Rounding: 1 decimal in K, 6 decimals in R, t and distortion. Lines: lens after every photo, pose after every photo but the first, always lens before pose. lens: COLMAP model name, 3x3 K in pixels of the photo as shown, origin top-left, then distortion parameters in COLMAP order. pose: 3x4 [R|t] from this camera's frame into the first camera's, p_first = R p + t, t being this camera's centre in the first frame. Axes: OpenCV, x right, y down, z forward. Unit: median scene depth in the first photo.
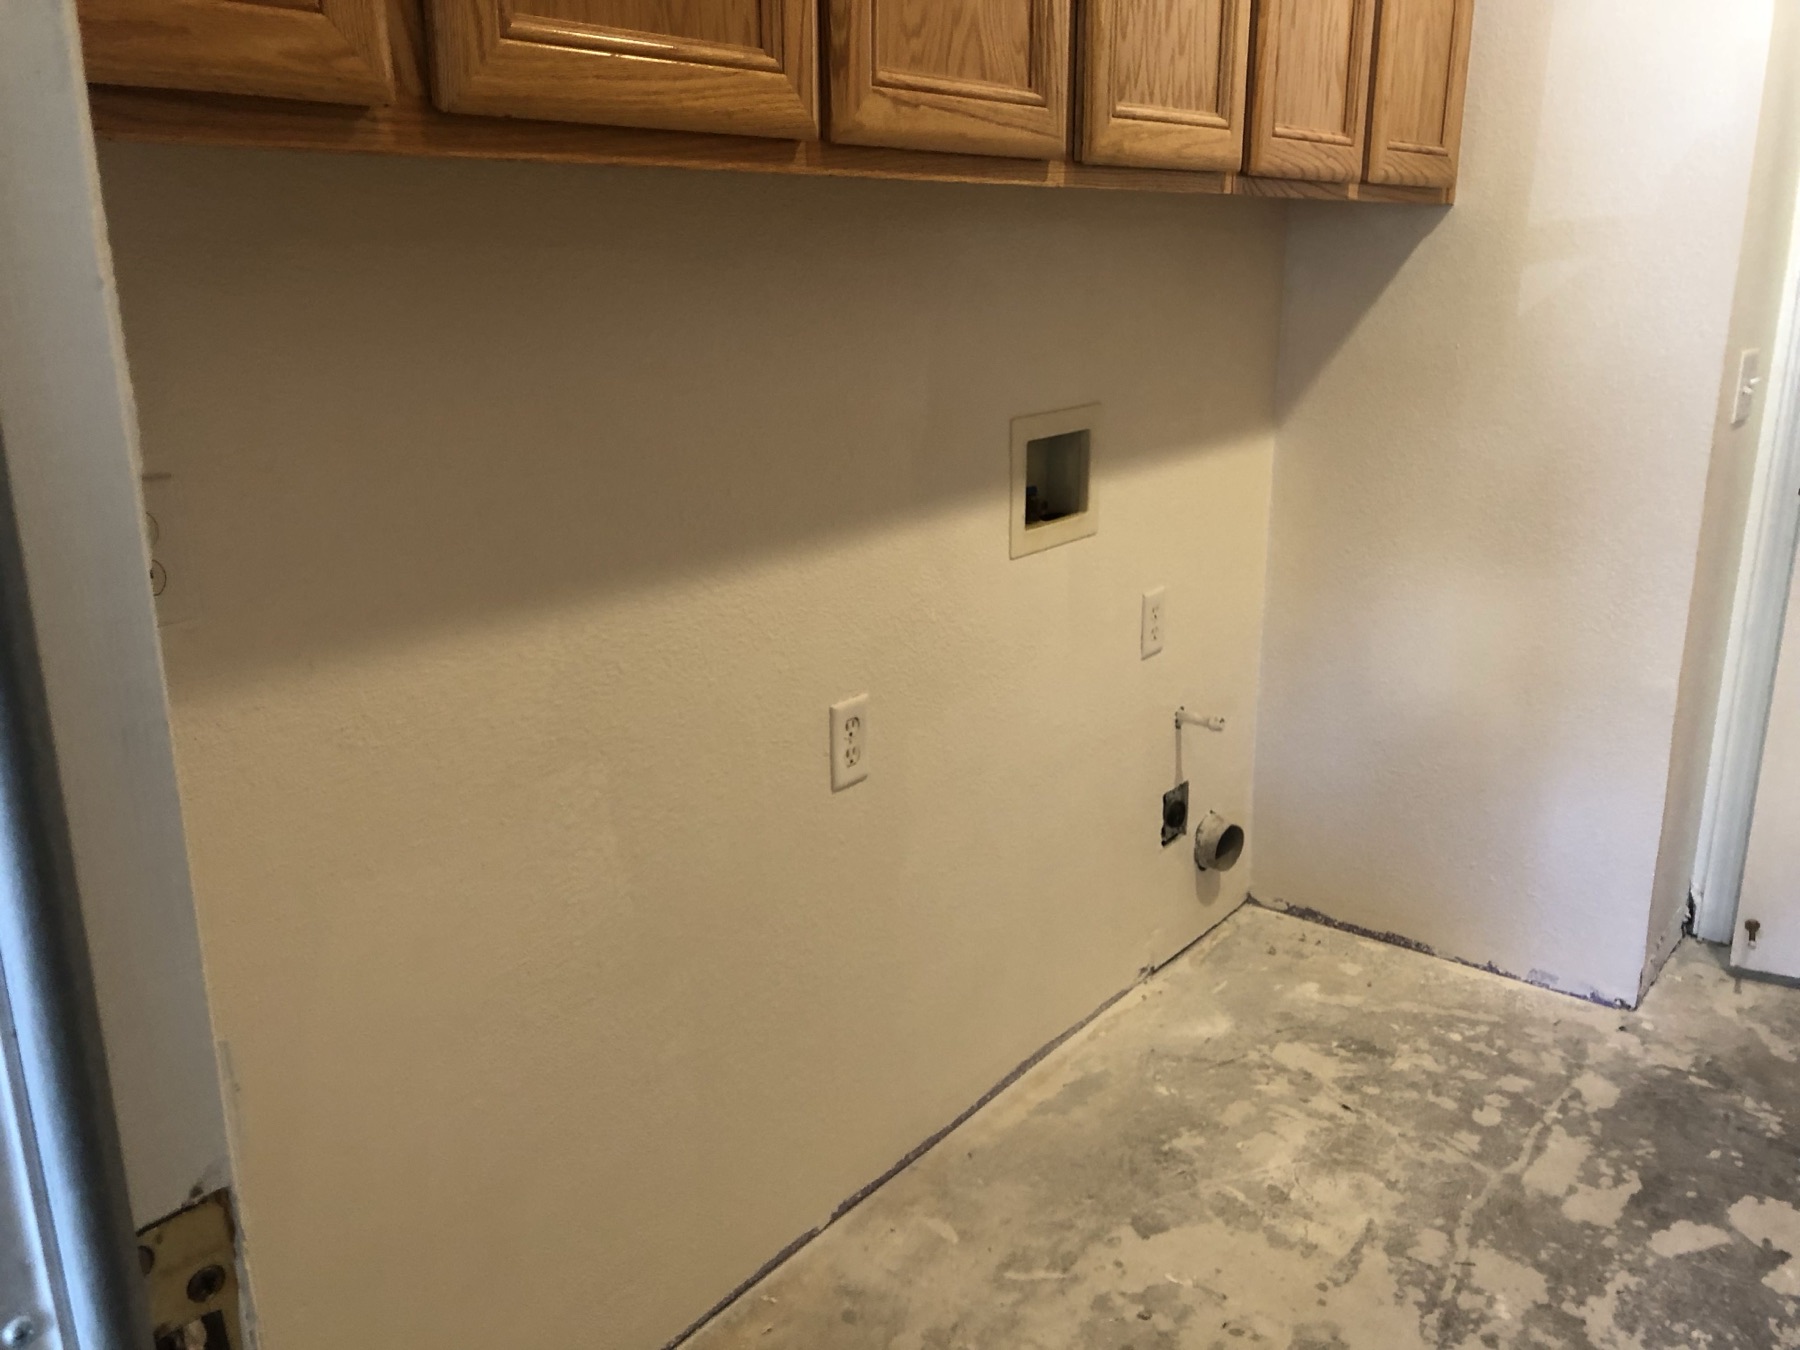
lens RADIAL K [[1492.8, 0, 912.4], [0, 1492.8, 664.9], [0, 0, 1]] dist [0.018229, 0.017040]
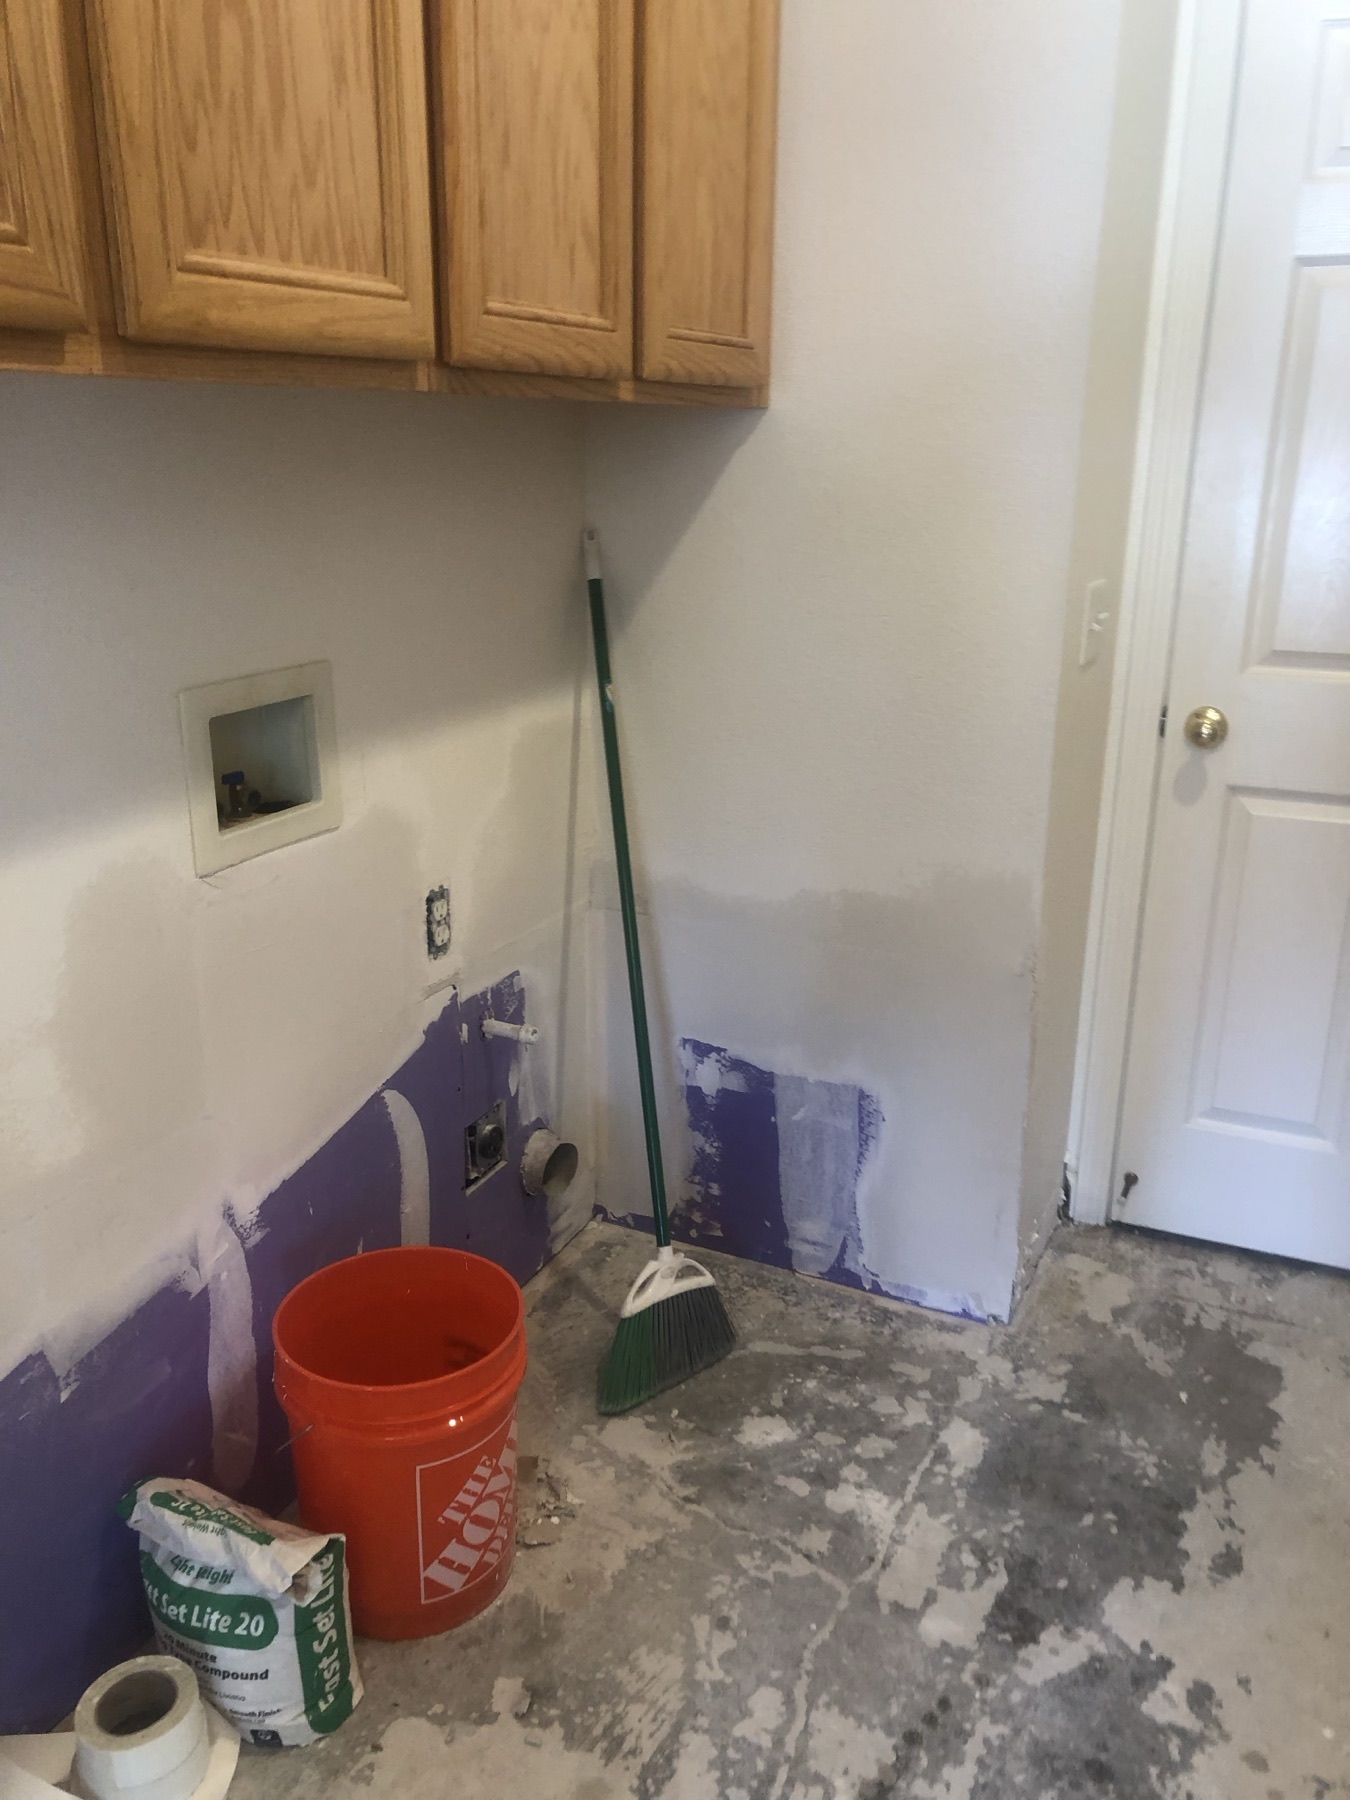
lens RADIAL K [[1472.2, 0, 675.0], [0, 1472.2, 900.0], [0, 0, 1]] dist [0.085200, -0.076374]
pose [[0.979203, -0.051231, 0.196310, 0.168850], [0.045027, 0.998339, 0.035940, -0.082094], [-0.197825, -0.026353, 0.979883, 0.241665]]
